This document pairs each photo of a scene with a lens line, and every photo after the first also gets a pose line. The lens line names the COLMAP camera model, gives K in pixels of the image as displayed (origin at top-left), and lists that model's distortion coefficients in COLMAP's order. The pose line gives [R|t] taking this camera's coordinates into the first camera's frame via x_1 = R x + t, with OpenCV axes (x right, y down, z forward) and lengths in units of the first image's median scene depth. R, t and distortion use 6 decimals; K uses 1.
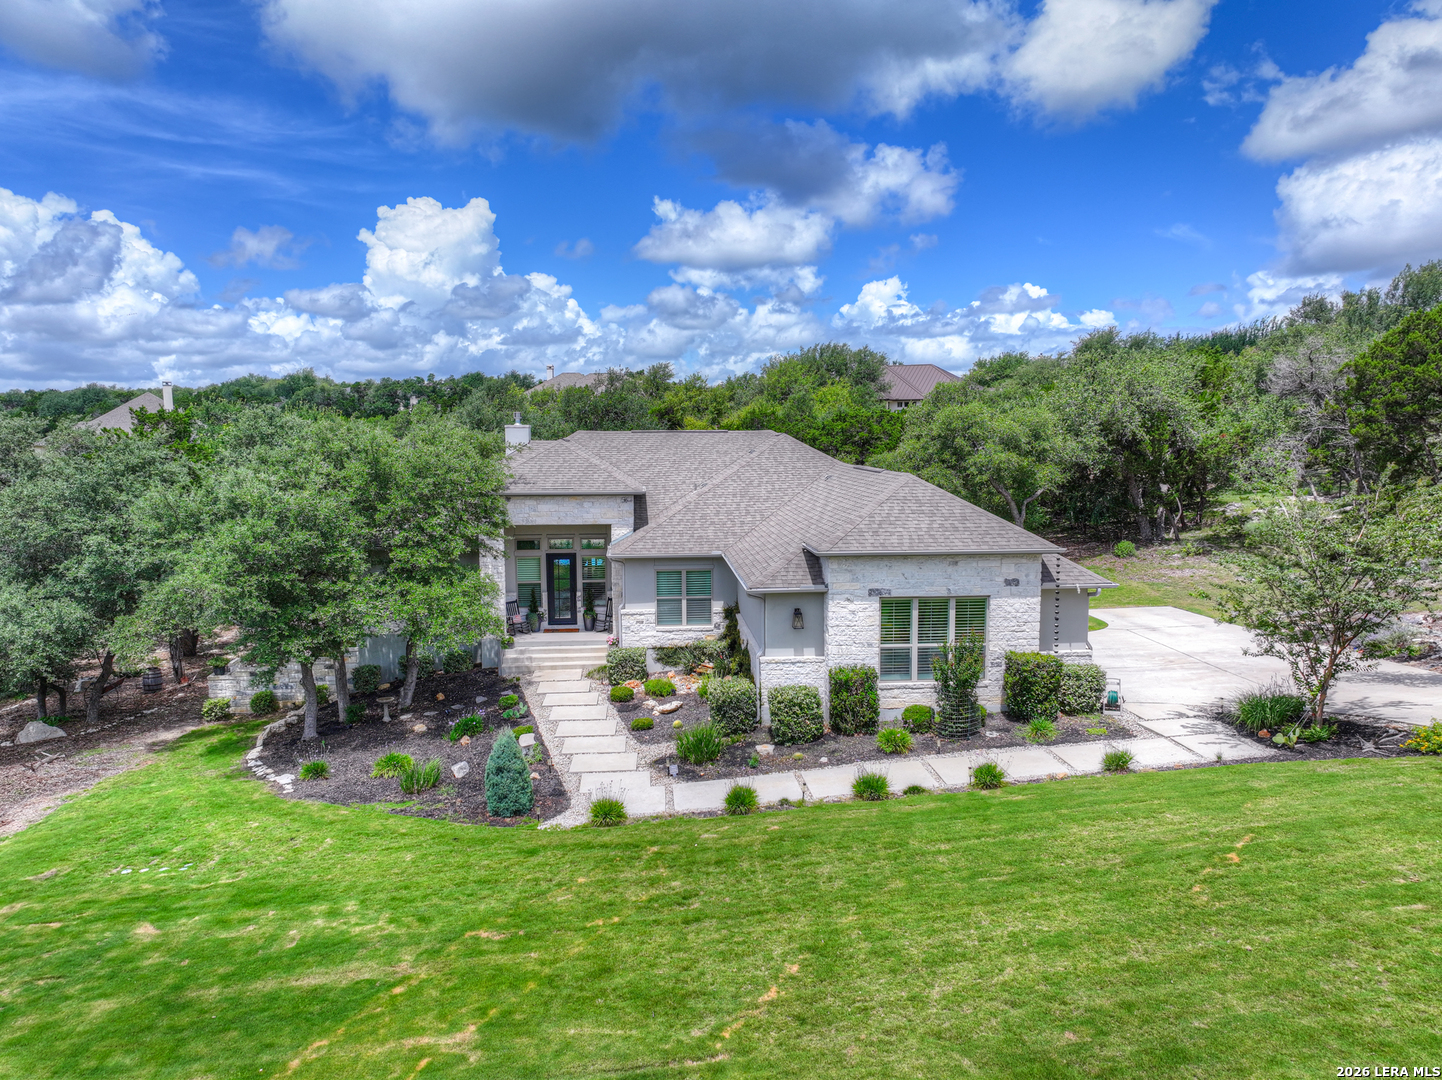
lens RADIAL K [[1020.1, 0, 716.4], [0, 1020.1, 528.0], [0, 0, 1]] dist [-0.007950, 0.022550]
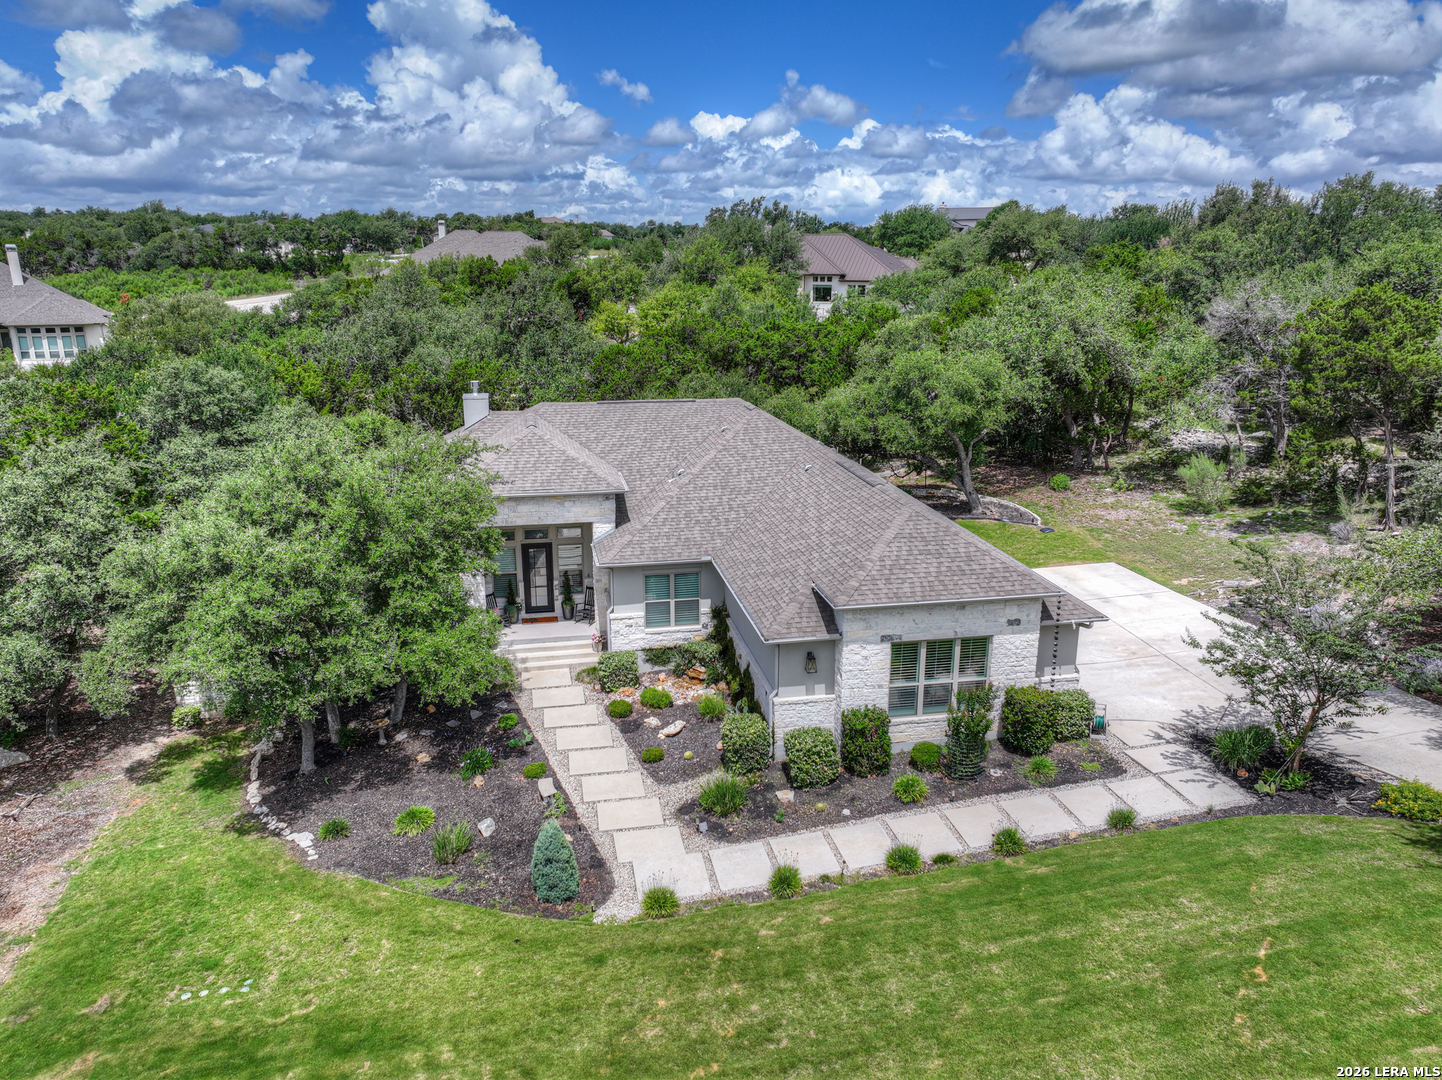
lens RADIAL K [[1020.1, 0, 718.2], [0, 1020.1, 531.5], [0, 0, 1]] dist [-0.007950, 0.022550]
pose [[0.993517, -0.023419, 0.111249, -0.123757], [0.004112, 0.985316, 0.170693, -0.216440], [-0.113613, -0.169129, 0.979024, 0.029733]]
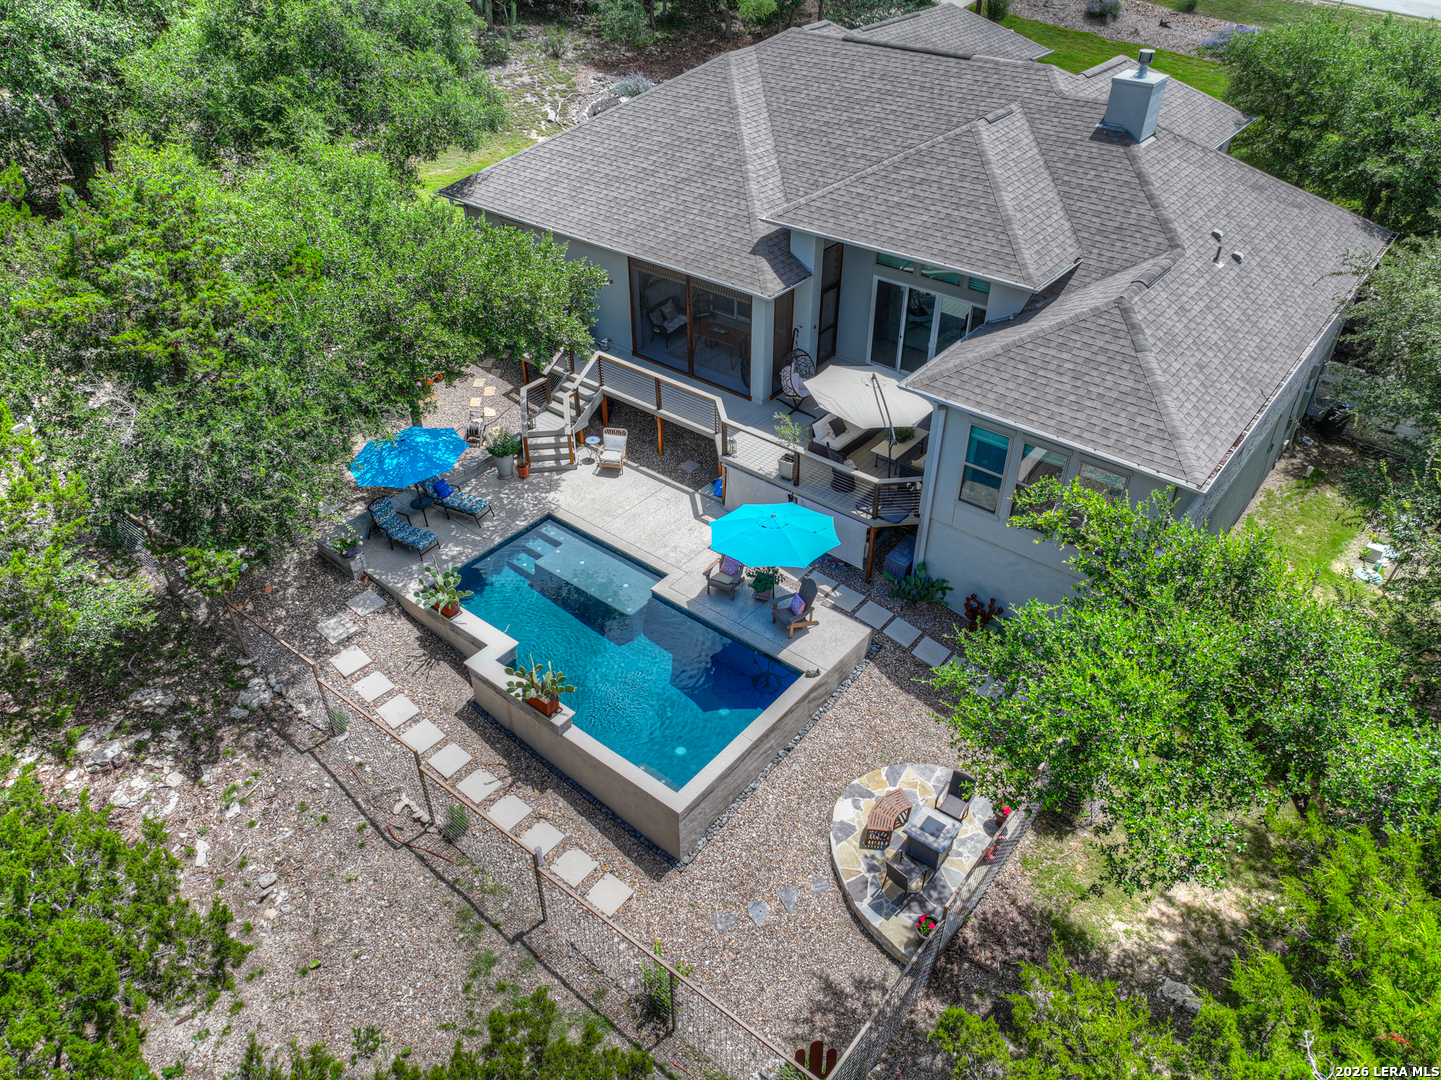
lens RADIAL K [[1019.4, 0, 699.7], [0, 1019.4, 529.3], [0, 0, 1]] dist [-0.007950, 0.022550]
pose [[-0.717564, -0.403351, 0.567812, -0.684839], [0.080005, 0.762114, 0.642481, -0.452183], [-0.691882, 0.506449, -0.514595, 2.490995]]
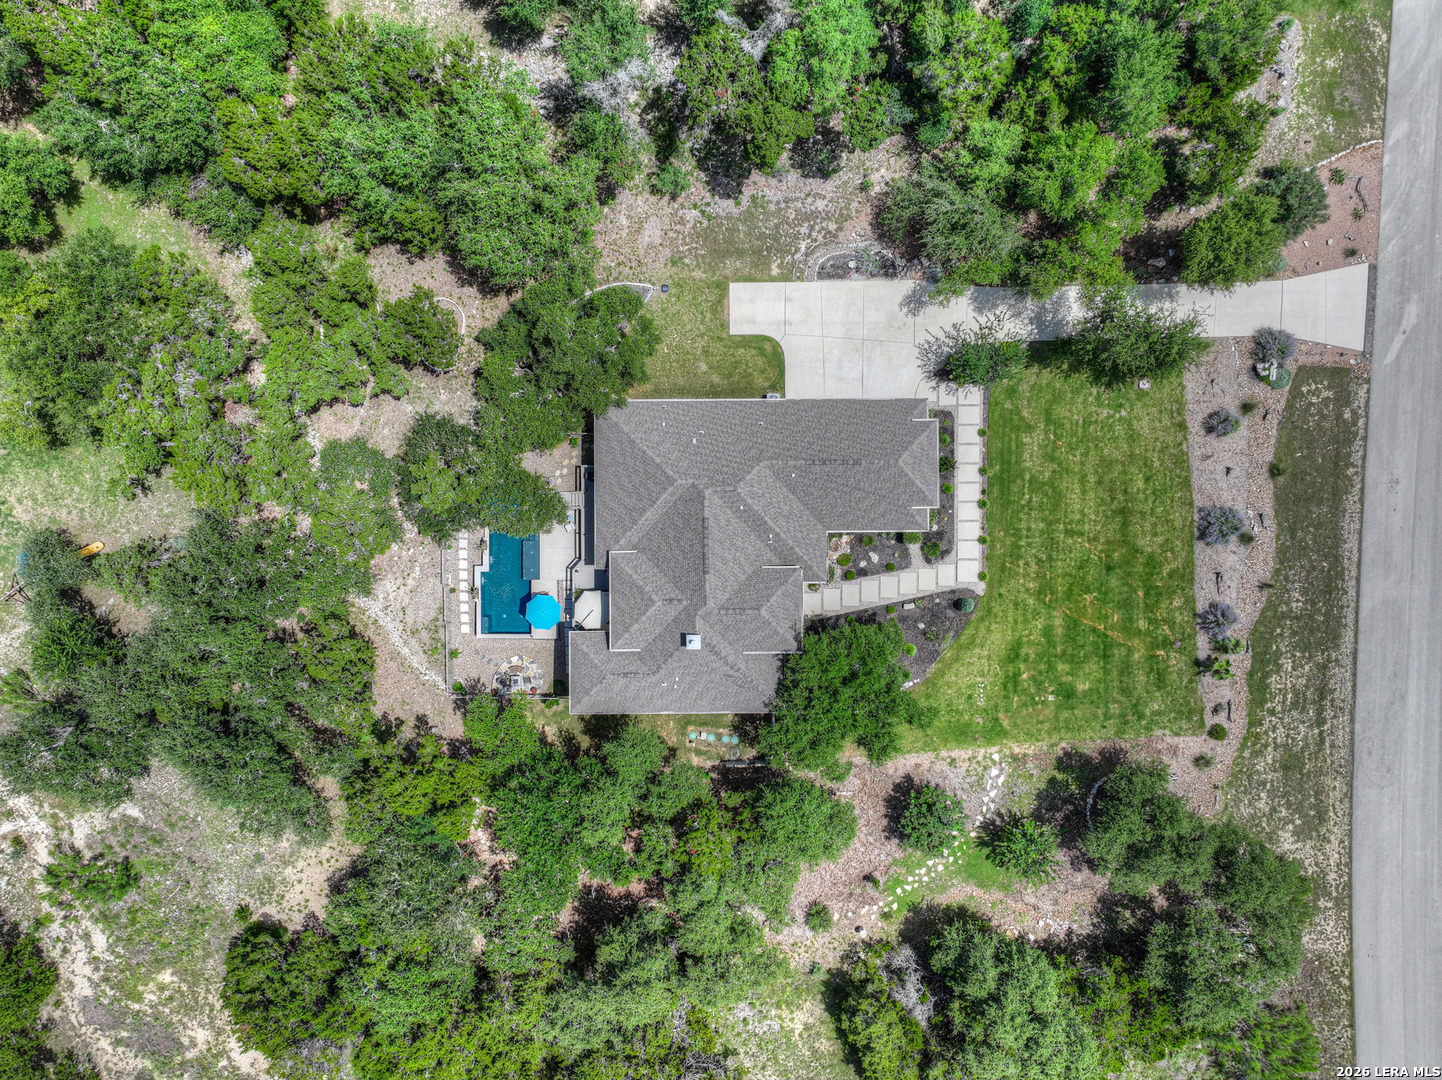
lens RADIAL K [[1020.1, 0, 721.6], [0, 1020.1, 543.8], [0, 0, 1]] dist [-0.007950, 0.022550]
pose [[0.073009, -0.997287, 0.009425, -0.073706], [0.095110, 0.016369, 0.995332, -2.794182], [-0.992786, -0.071772, 0.096047, 1.273698]]
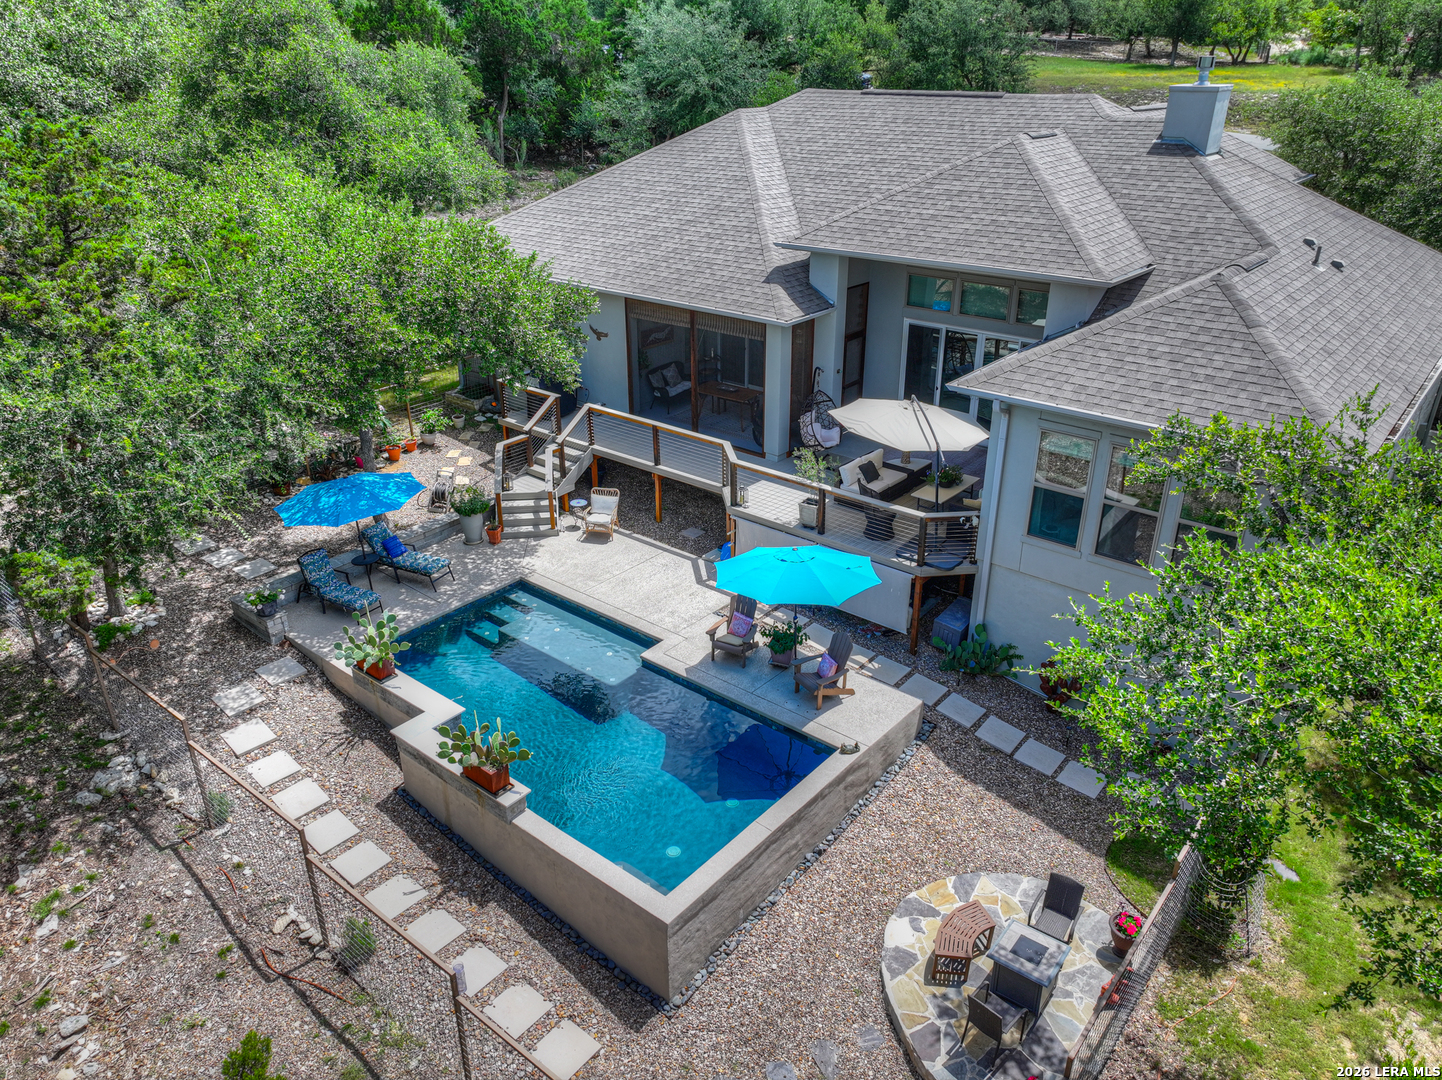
lens RADIAL K [[1020.1, 0, 704.2], [0, 1020.1, 529.8], [0, 0, 1]] dist [-0.007950, 0.022550]
pose [[-0.711970, -0.289573, 0.639724, -0.630613], [0.077362, 0.873124, 0.481321, -0.265233], [-0.697936, 0.392176, -0.599236, 2.449307]]
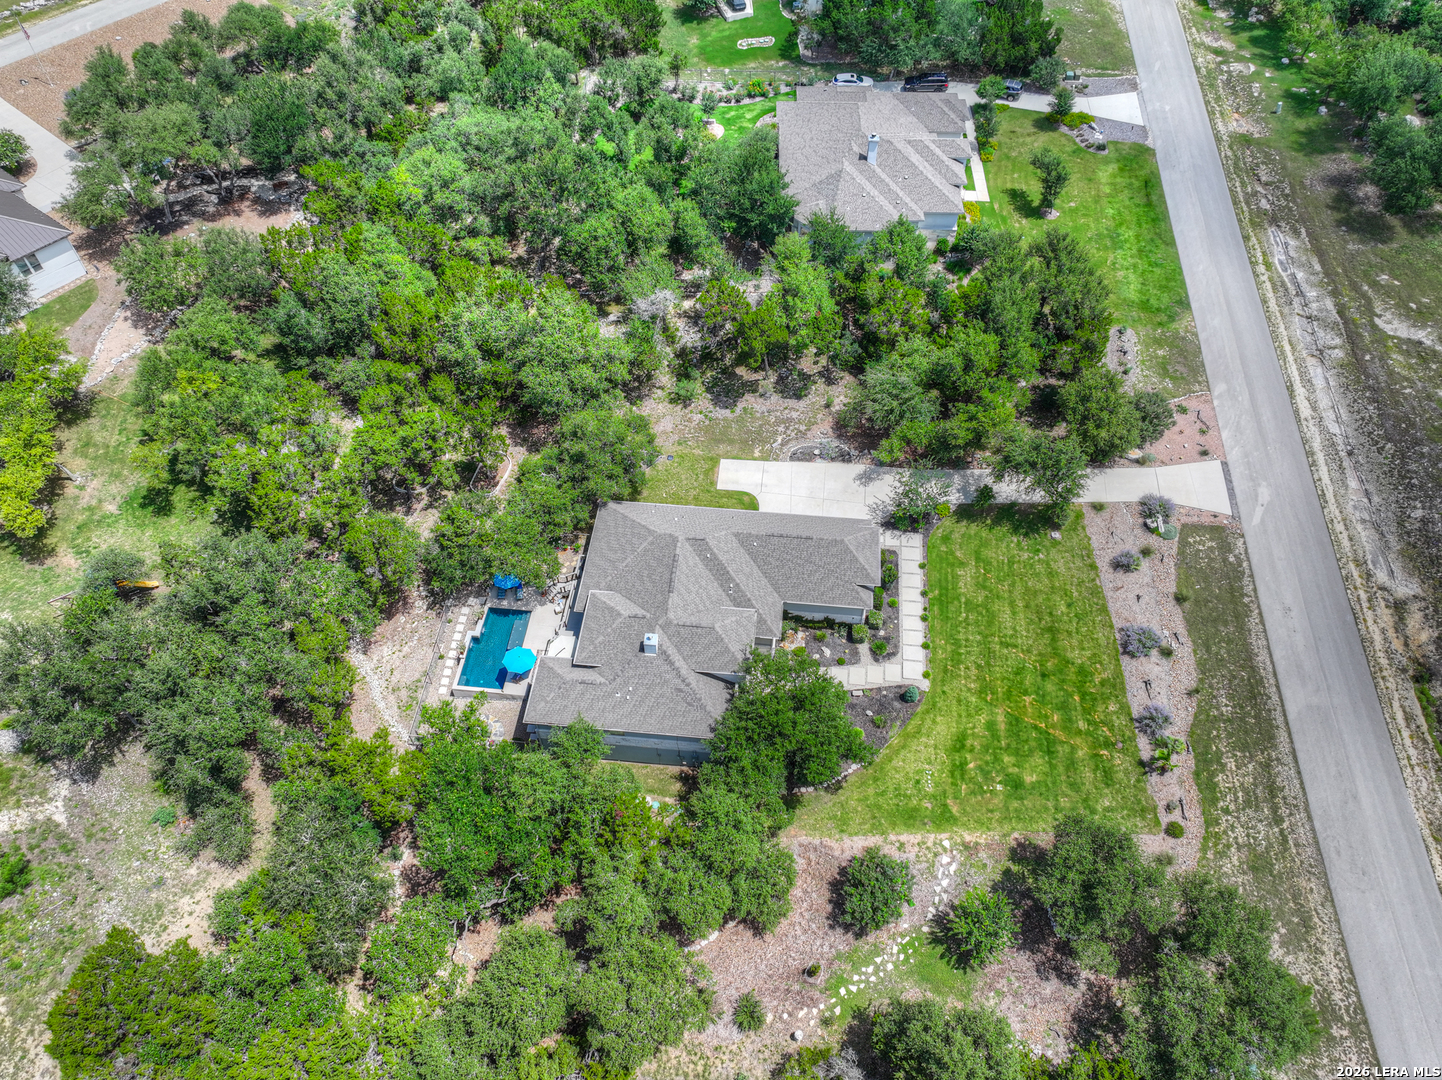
lens RADIAL K [[1020.1, 0, 722.9], [0, 1020.1, 536.8], [0, 0, 1]] dist [-0.007950, 0.022550]
pose [[0.174504, -0.752960, 0.634508, -1.894388], [0.094400, 0.654220, 0.750390, -2.511025], [-0.980121, -0.071048, 0.185244, 0.862978]]
